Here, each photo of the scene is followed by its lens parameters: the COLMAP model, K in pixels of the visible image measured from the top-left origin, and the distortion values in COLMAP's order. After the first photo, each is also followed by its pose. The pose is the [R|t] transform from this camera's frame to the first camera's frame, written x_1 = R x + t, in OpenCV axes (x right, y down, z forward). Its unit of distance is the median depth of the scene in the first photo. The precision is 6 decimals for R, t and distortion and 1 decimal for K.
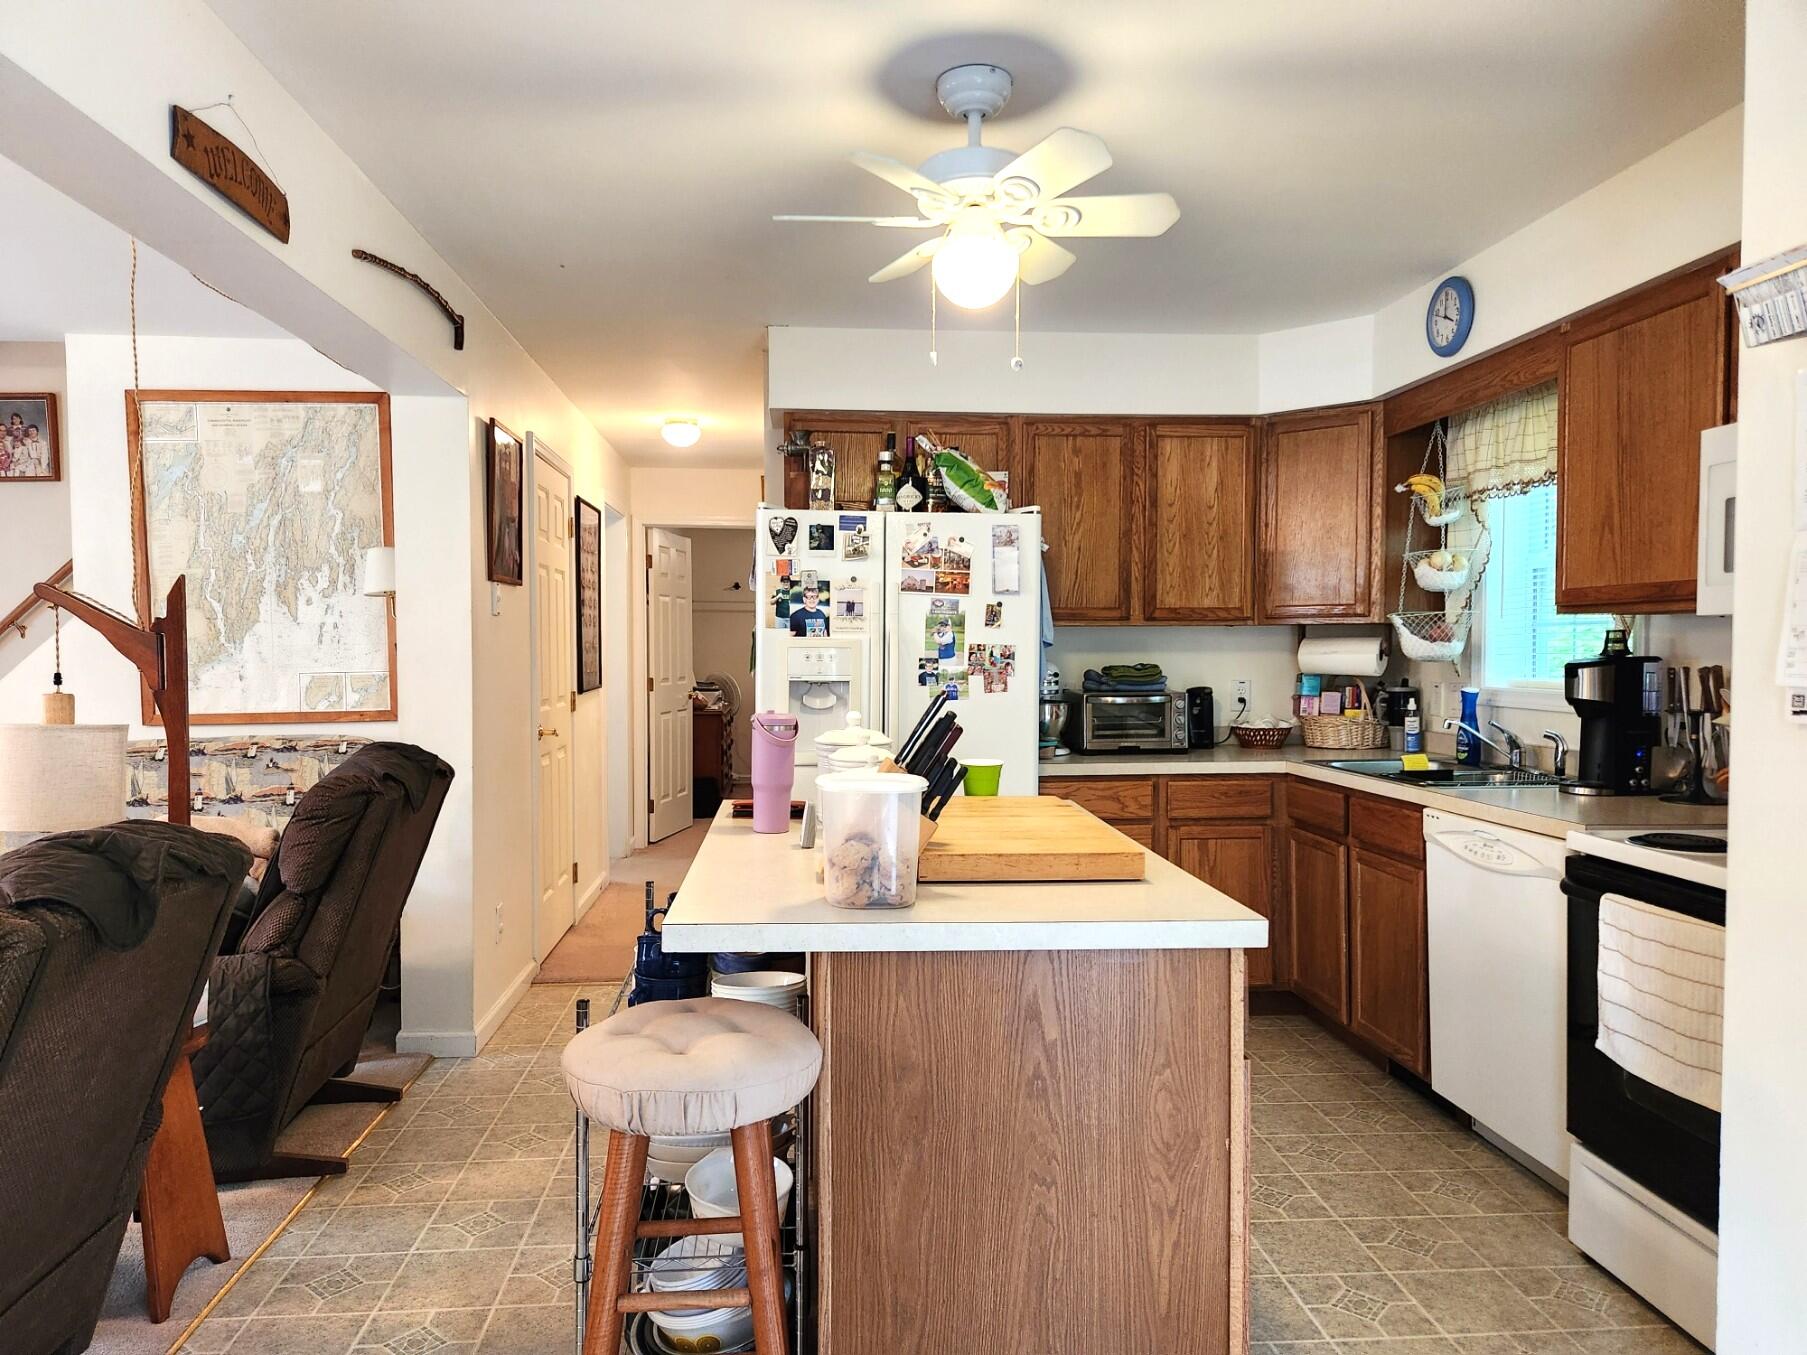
lens RADIAL K [[1131.8, 0, 901.8], [0, 1131.8, 688.6], [0, 0, 1]] dist [0.001536, 0.001648]
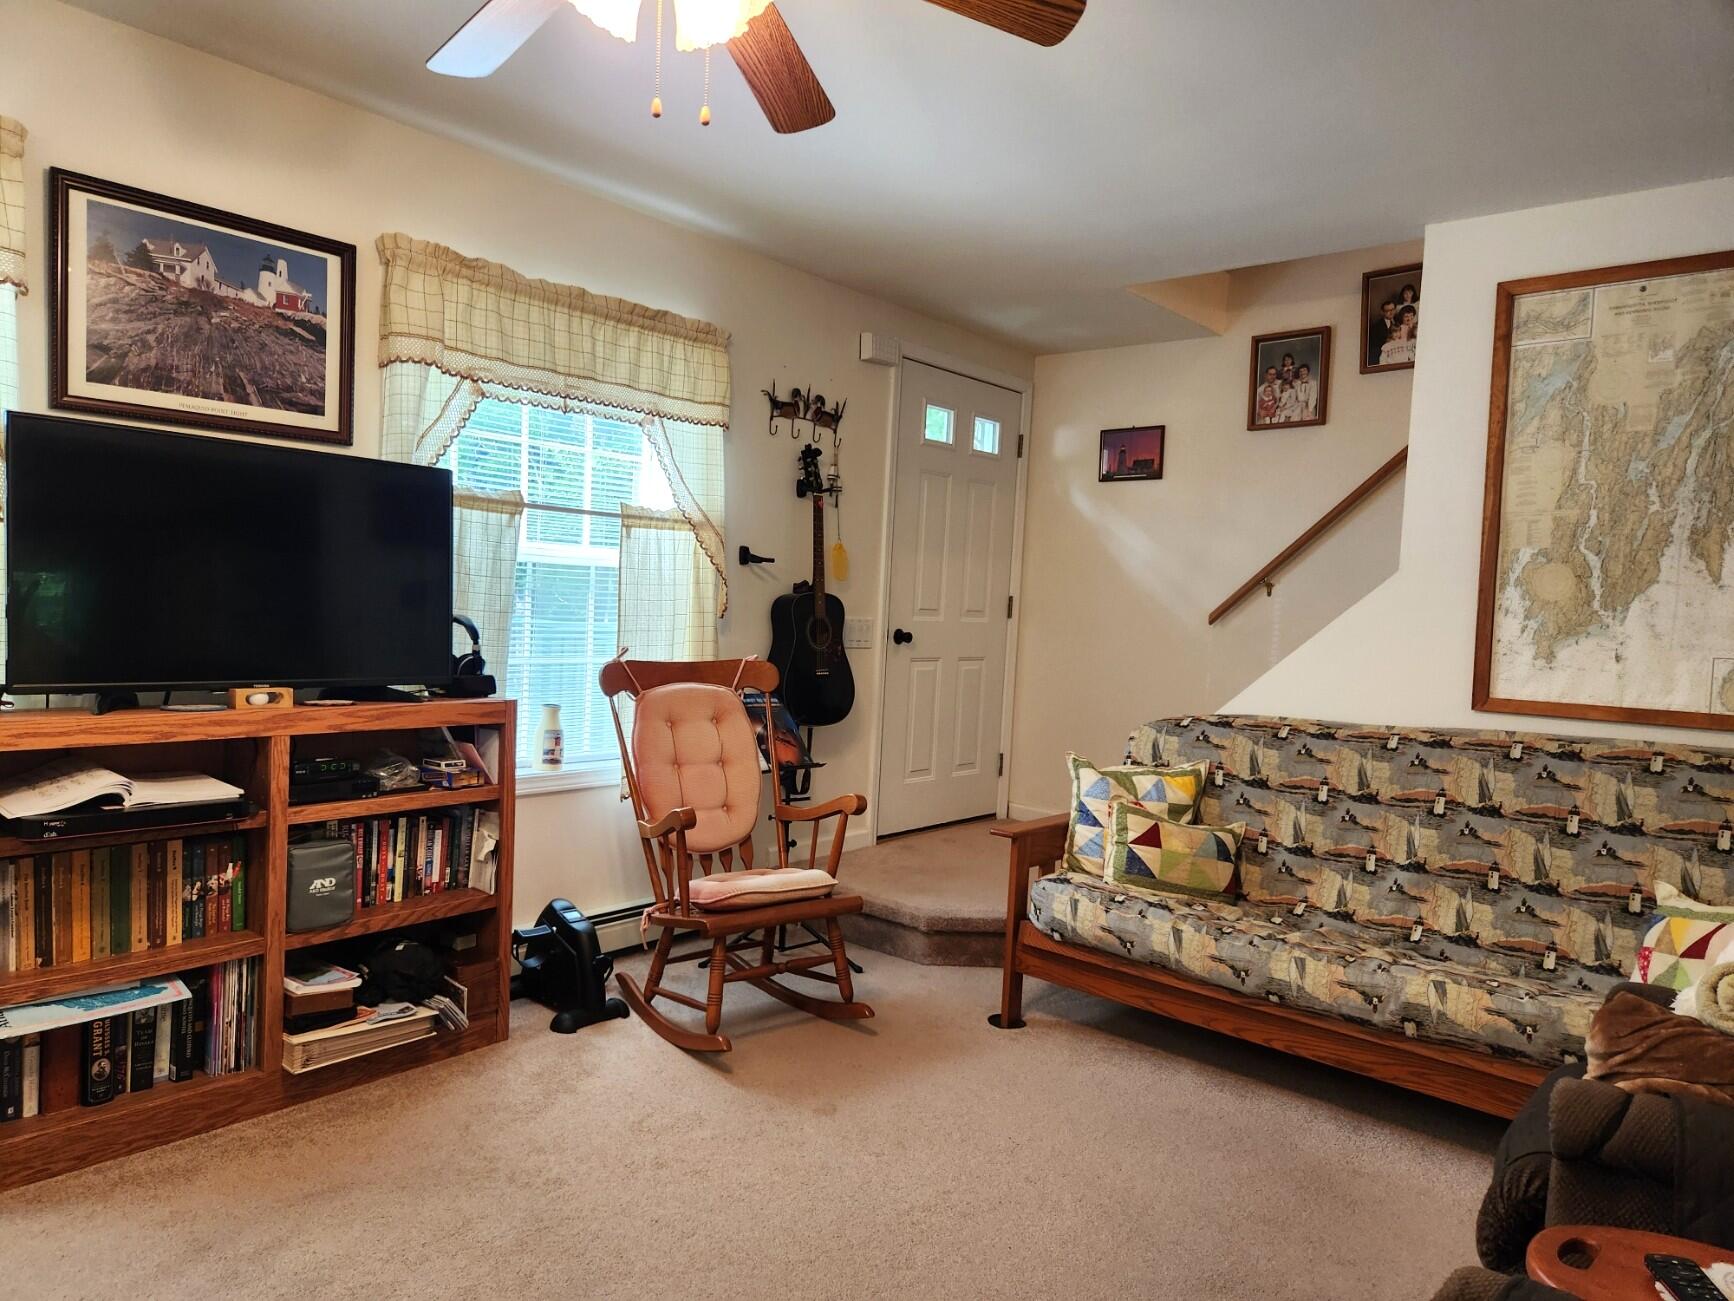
lens RADIAL K [[1168.2, 0, 866.8], [0, 1168.2, 649.3], [0, 0, 1]] dist [0.001332, -0.004647]
pose [[0.693012, 0.062615, -0.718202, -0.383364], [-0.082717, 0.996548, 0.007067, 0.018918], [0.716165, 0.054510, 0.695799, 0.135198]]
